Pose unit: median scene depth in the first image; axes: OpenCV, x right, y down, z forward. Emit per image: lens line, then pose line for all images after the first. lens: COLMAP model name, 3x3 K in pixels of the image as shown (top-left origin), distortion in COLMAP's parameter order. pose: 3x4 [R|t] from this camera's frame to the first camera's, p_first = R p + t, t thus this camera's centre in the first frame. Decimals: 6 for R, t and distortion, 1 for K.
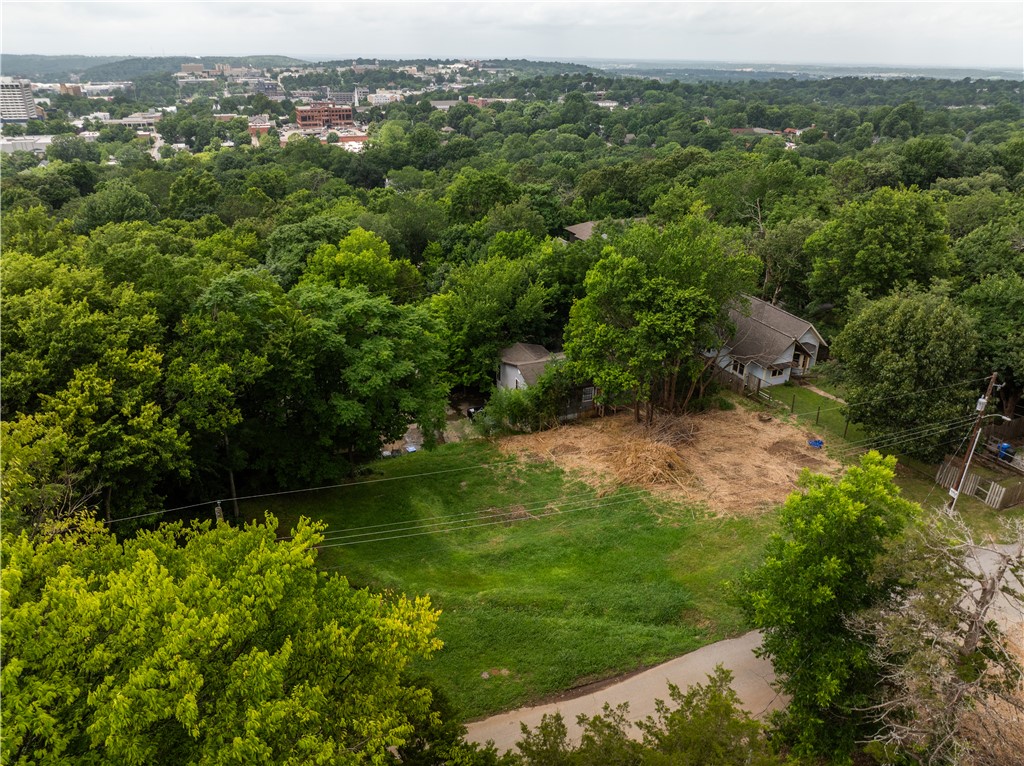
lens RADIAL K [[723.0, 0, 511.8], [0, 723.0, 377.7], [0, 0, 1]] dist [-0.044213, 0.011408]
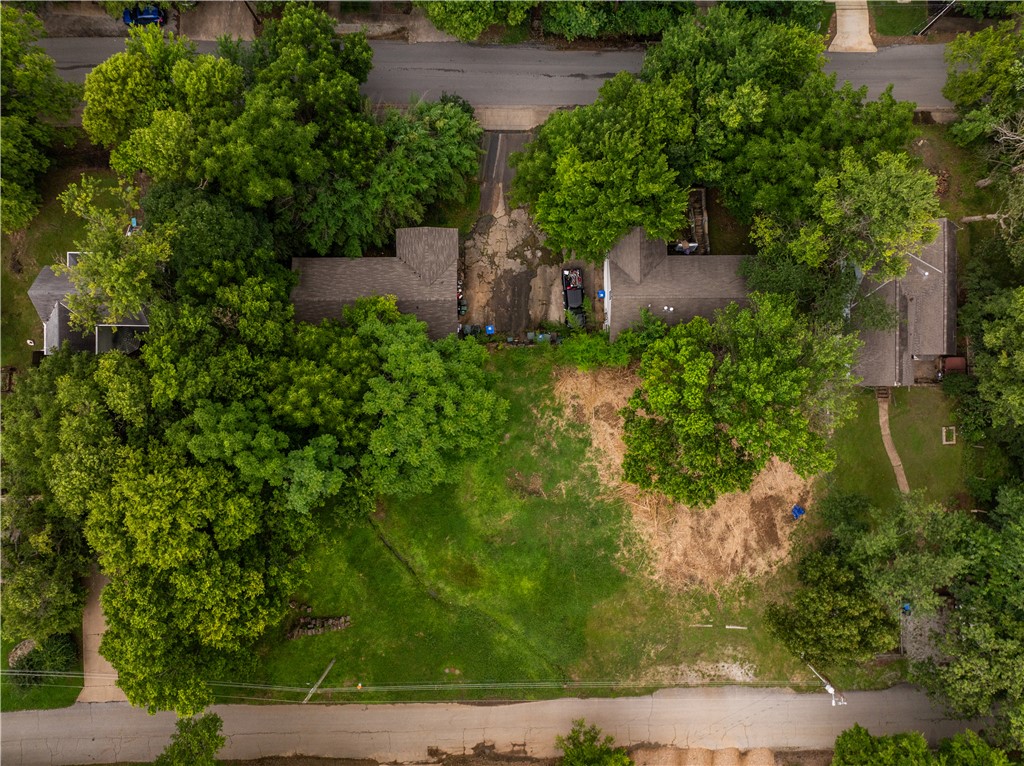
lens RADIAL K [[723.0, 0, 504.3], [0, 723.0, 389.8], [0, 0, 1]] dist [-0.044213, 0.011408]
pose [[0.932216, 0.361323, 0.020481, -0.153318], [-0.162662, 0.367769, 0.915580, -1.232291], [0.323288, -0.856850, 0.401613, 0.687374]]
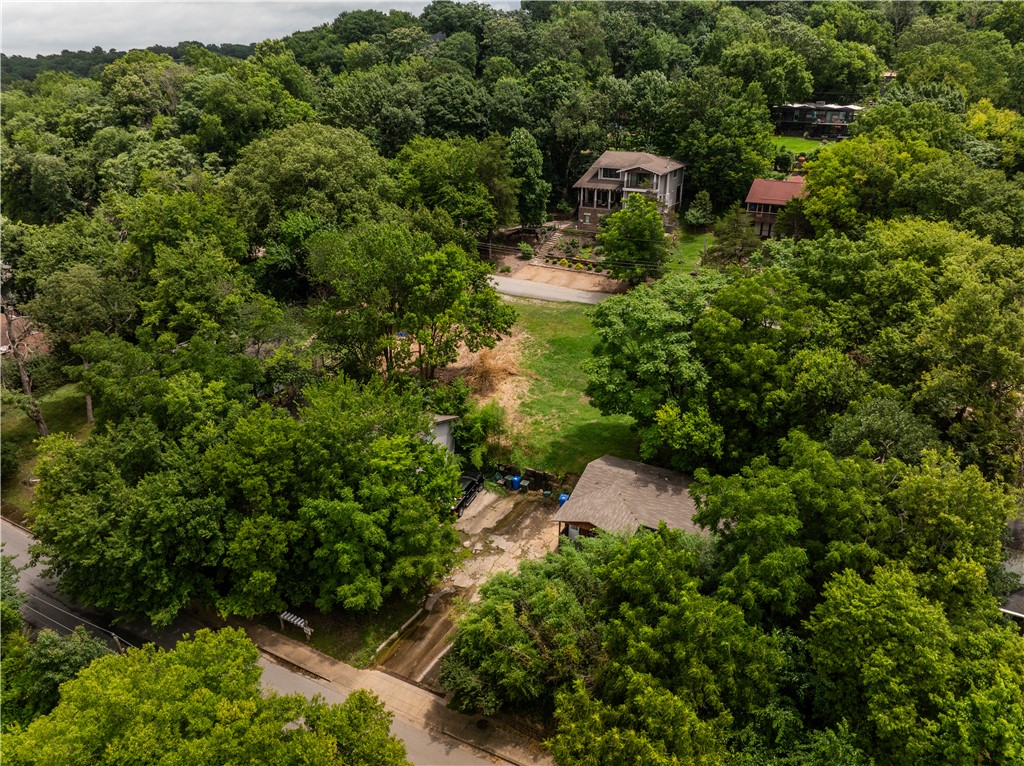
lens RADIAL K [[723.0, 0, 511.5], [0, 723.0, 380.6], [0, 0, 1]] dist [-0.044213, 0.011408]
pose [[-0.652362, -0.302457, 0.694942, -0.992668], [0.311148, 0.729212, 0.609456, -0.852901], [-0.691094, 0.613815, -0.381601, 1.852290]]
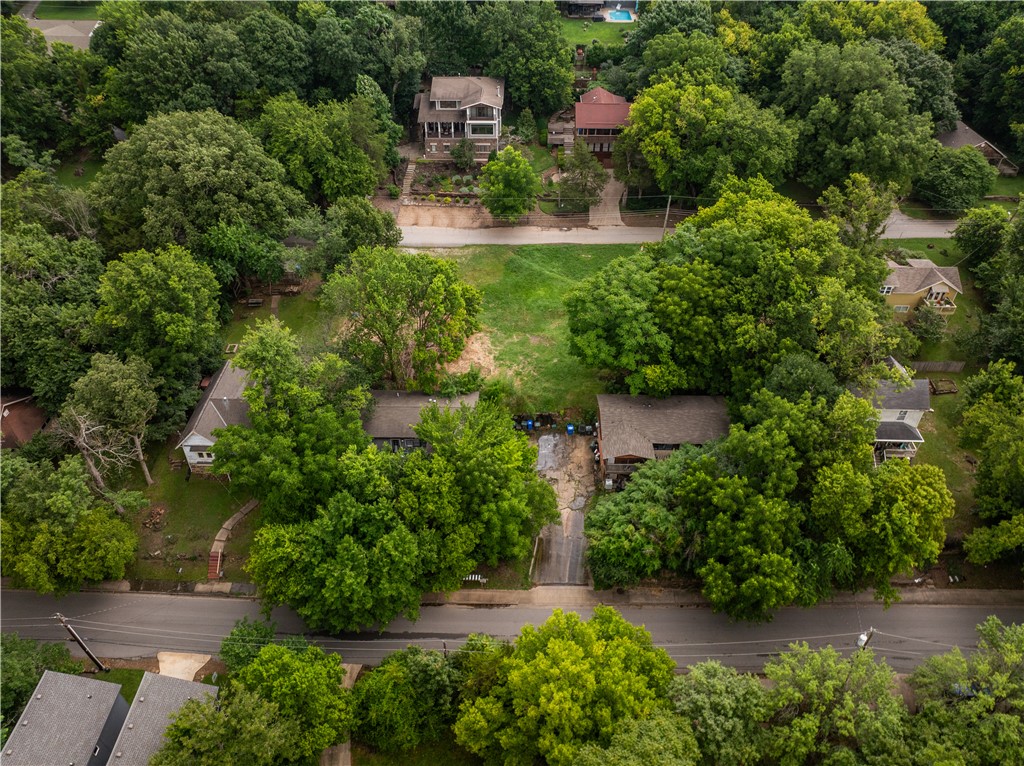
lens RADIAL K [[723.0, 0, 510.0], [0, 723.0, 384.6], [0, 0, 1]] dist [-0.044213, 0.011408]
pose [[-0.924424, -0.251234, 0.286918, -0.571260], [0.152451, 0.446174, 0.881866, -1.630894], [-0.349570, 0.858959, -0.374154, 2.088300]]
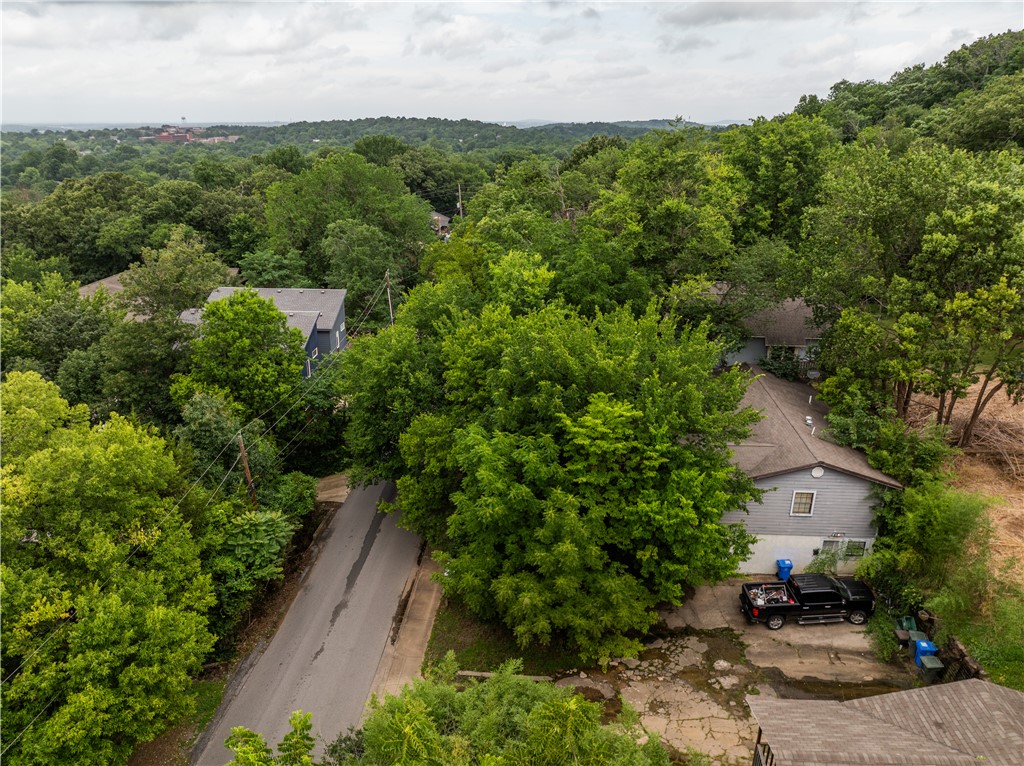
lens RADIAL K [[723.0, 0, 505.2], [0, 723.0, 379.5], [0, 0, 1]] dist [-0.044213, 0.011408]
pose [[0.438974, -0.307887, 0.844101, -0.739264], [0.372354, 0.917325, 0.140953, -0.329676], [-0.817713, 0.252430, 0.517325, 1.349747]]
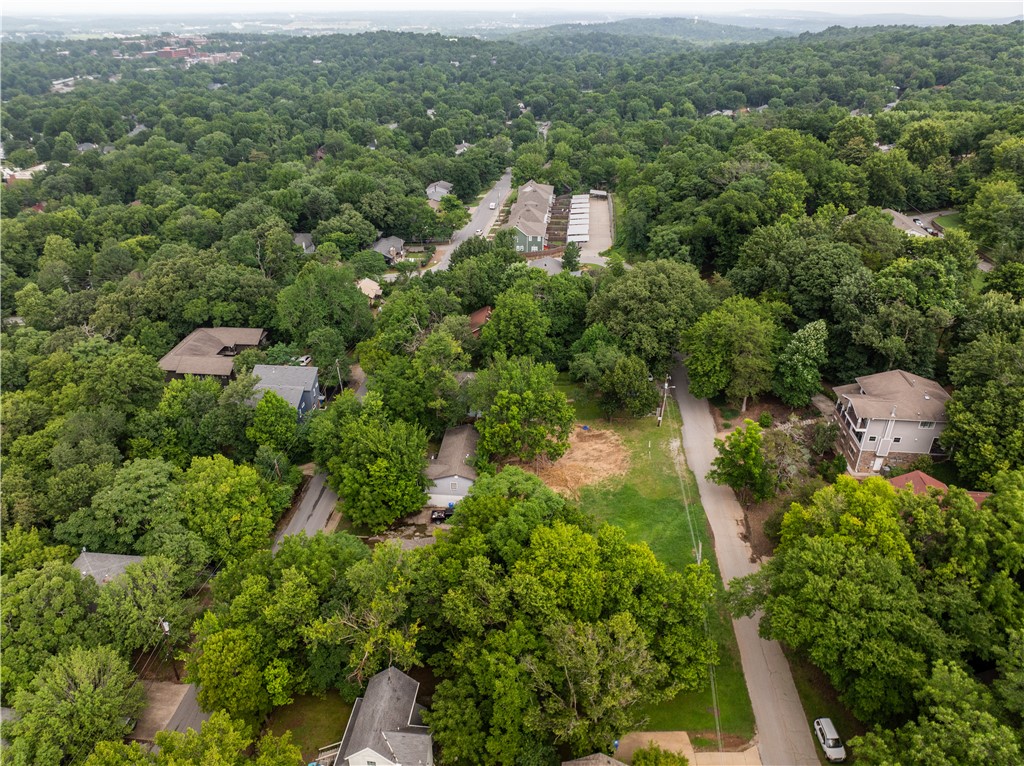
lens RADIAL K [[723.0, 0, 512.3], [0, 723.0, 379.6], [0, 0, 1]] dist [-0.044213, 0.011408]
pose [[0.444661, -0.415768, 0.793356, -1.697285], [0.366870, 0.892574, 0.262141, -0.872724], [-0.817118, 0.174495, 0.549426, -0.054486]]
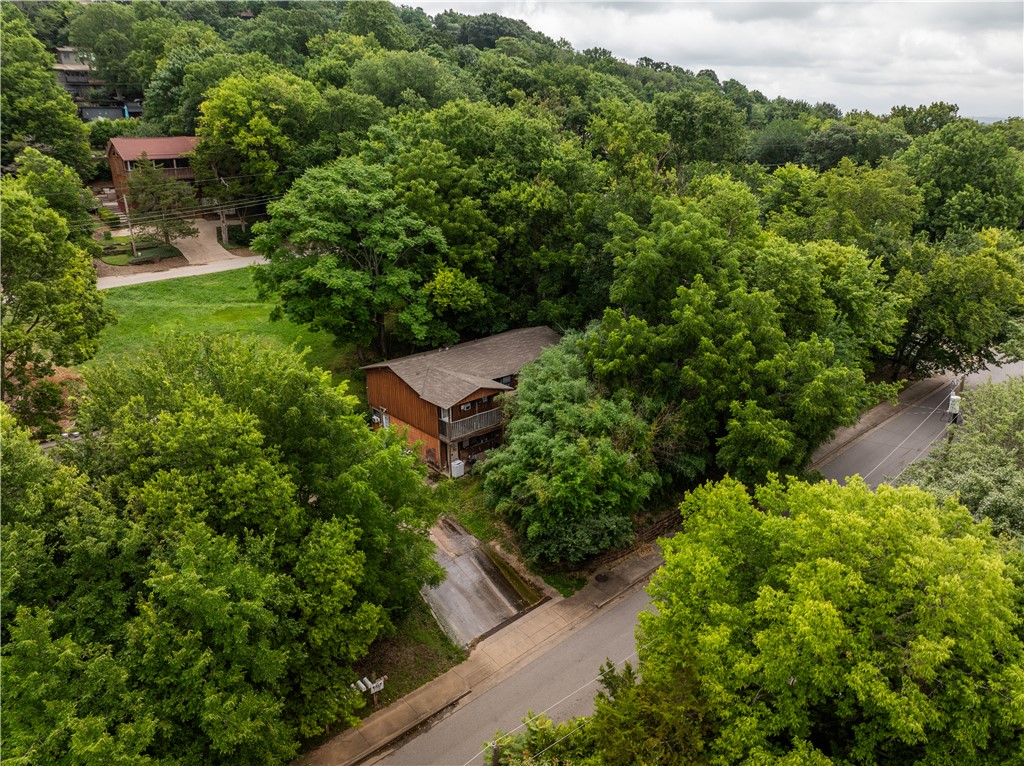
lens RADIAL K [[723.0, 0, 511.6], [0, 723.0, 385.3], [0, 0, 1]] dist [-0.044213, 0.011408]
pose [[-0.938049, 0.116451, -0.326347, -0.094573], [-0.145119, 0.723220, 0.675198, -0.705776], [0.314649, 0.680728, -0.661517, 2.178579]]
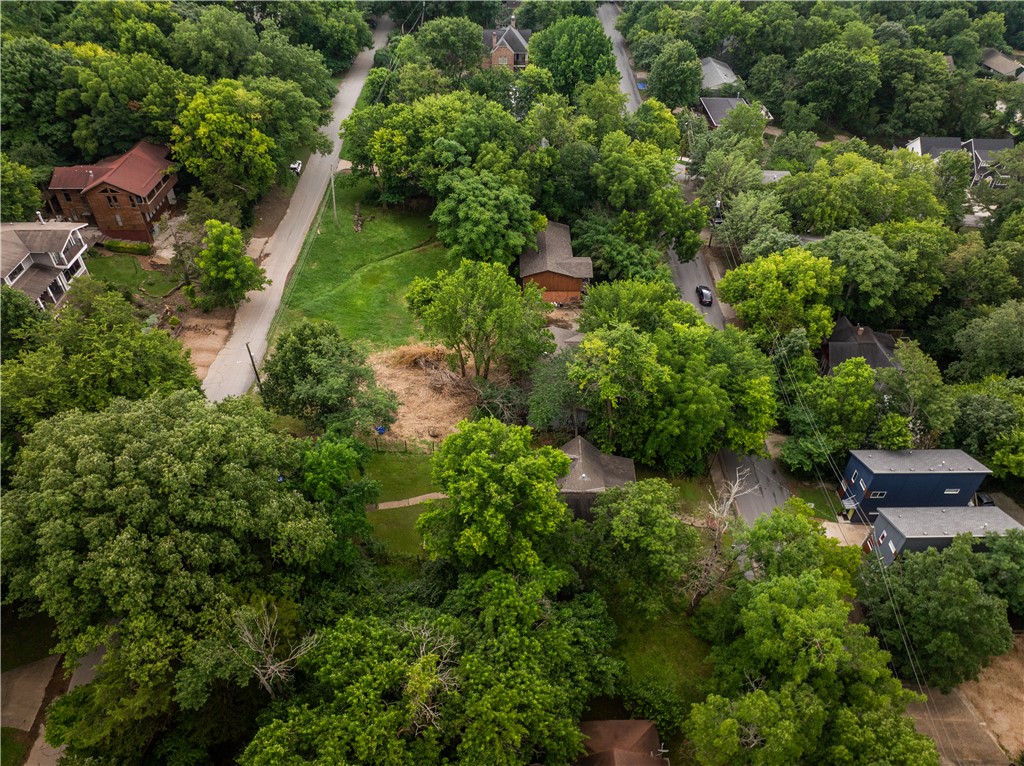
lens RADIAL K [[723.0, 0, 513.5], [0, 723.0, 375.8], [0, 0, 1]] dist [-0.044213, 0.011408]
pose [[-0.365198, 0.601655, -0.710381, 1.593016], [-0.389161, 0.594546, 0.703611, -1.340184], [0.845686, 0.533410, 0.017013, 1.433793]]
